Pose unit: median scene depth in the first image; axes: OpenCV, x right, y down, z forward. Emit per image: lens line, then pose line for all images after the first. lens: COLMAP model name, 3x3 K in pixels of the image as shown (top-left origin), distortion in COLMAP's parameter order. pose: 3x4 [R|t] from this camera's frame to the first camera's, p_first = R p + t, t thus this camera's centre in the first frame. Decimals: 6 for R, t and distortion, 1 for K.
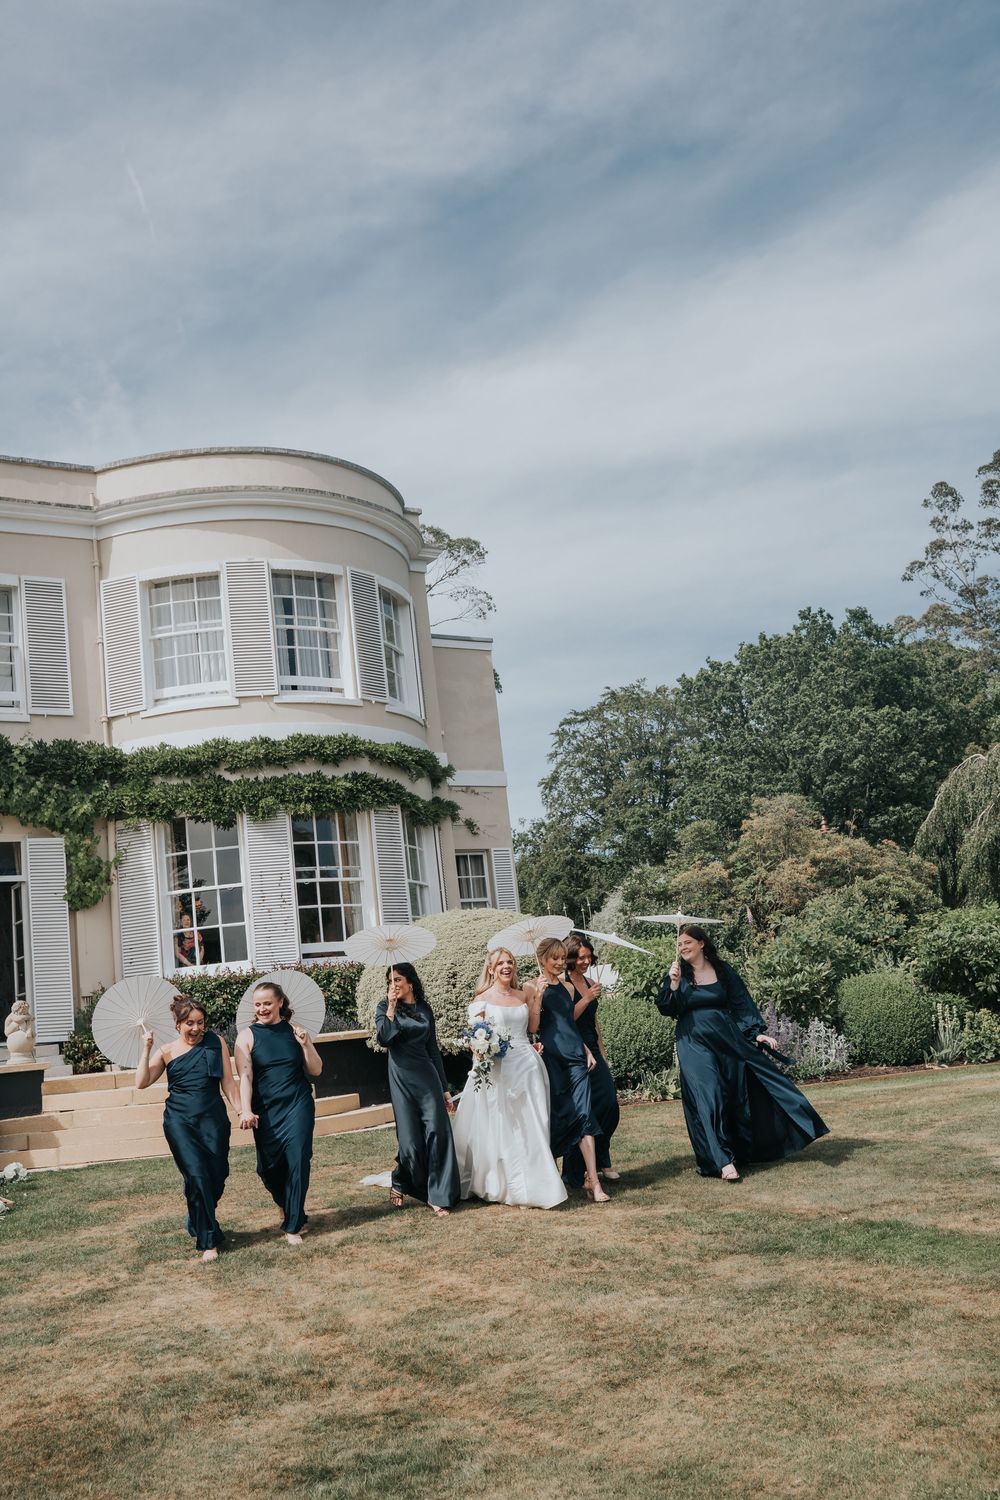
lens RADIAL K [[1587.3, 0, 500.0], [0, 1587.3, 750.0], [0, 0, 1]] dist [0.005280, 0.001141]
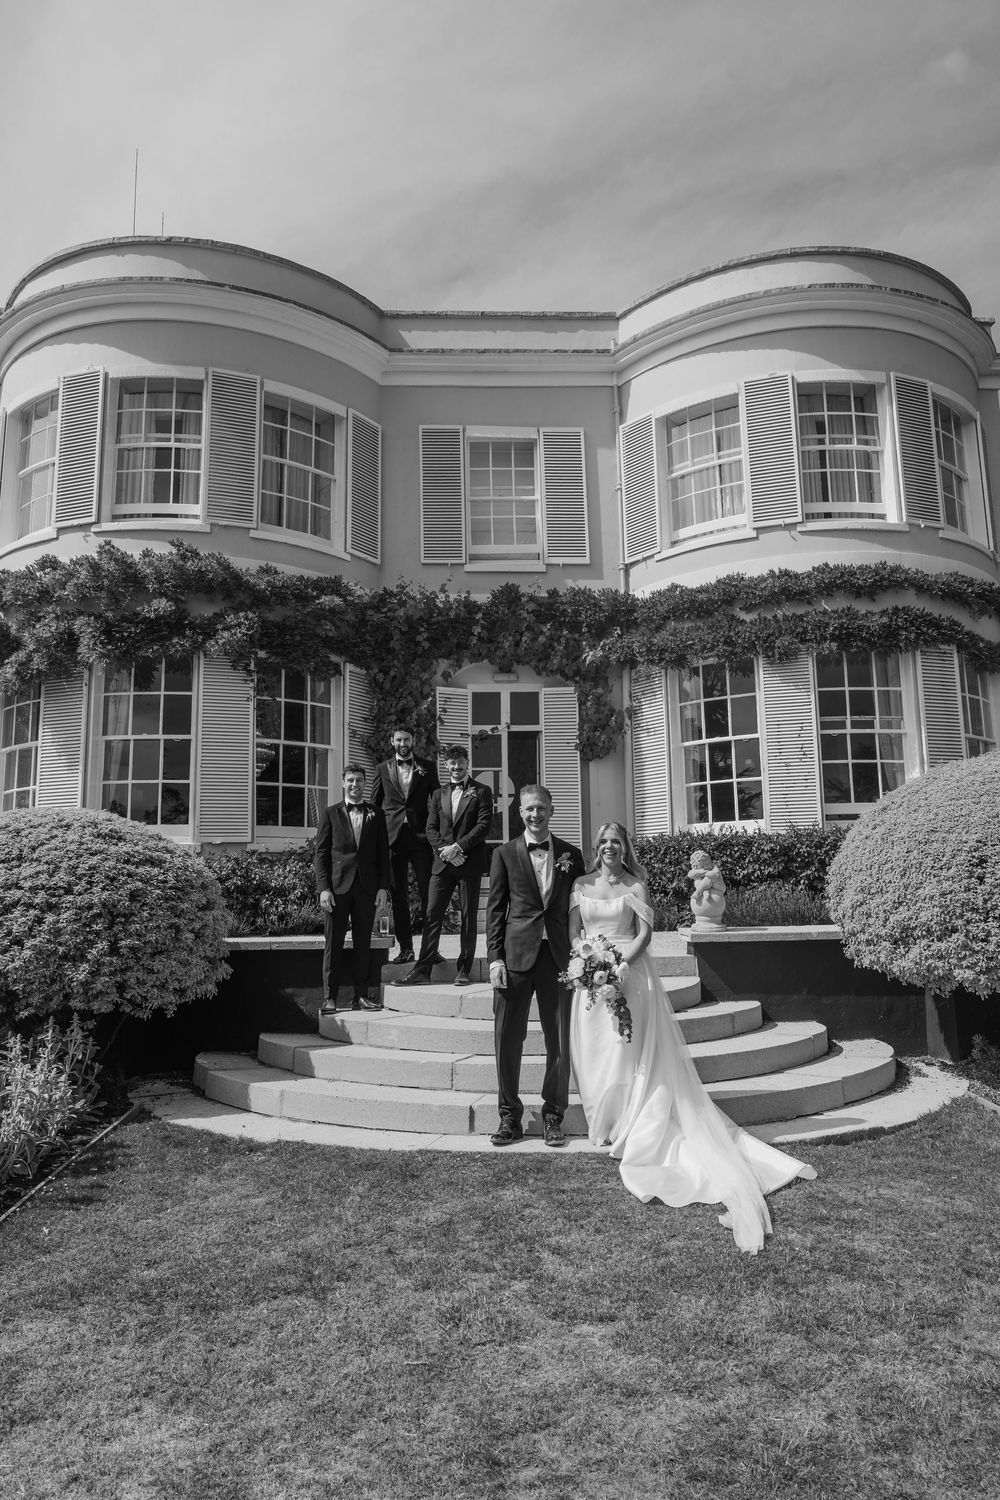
lens RADIAL K [[996.6, 0, 500.0], [0, 996.6, 750.0], [0, 0, 1]] dist [-0.006811, -0.000573]
pose [[0.853639, 0.010417, -0.520761, 0.006630], [0.024668, 0.997869, 0.060398, 0.054407], [0.520281, -0.064405, 0.851563, 0.435500]]
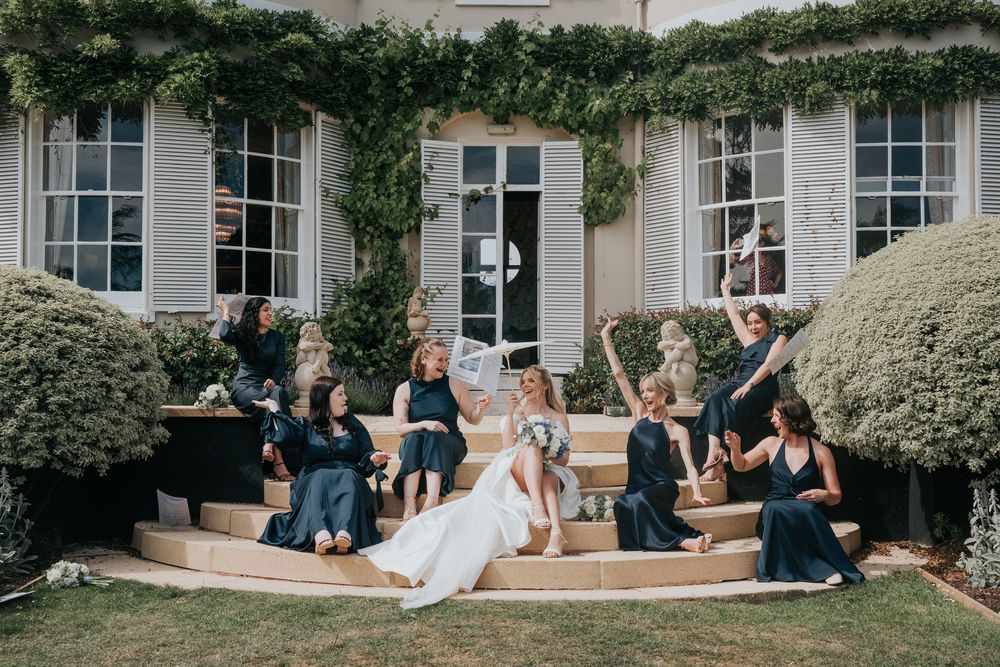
lens RADIAL K [[1216.2, 0, 500.0], [0, 1216.2, 333.5], [0, 0, 1]] dist [0.025544, 0.231818]
pose [[0.832388, 0.071414, -0.549574, 0.056628], [0.017629, 0.987749, 0.155053, 0.053881], [0.553914, -0.138753, 0.820931, 0.408973]]
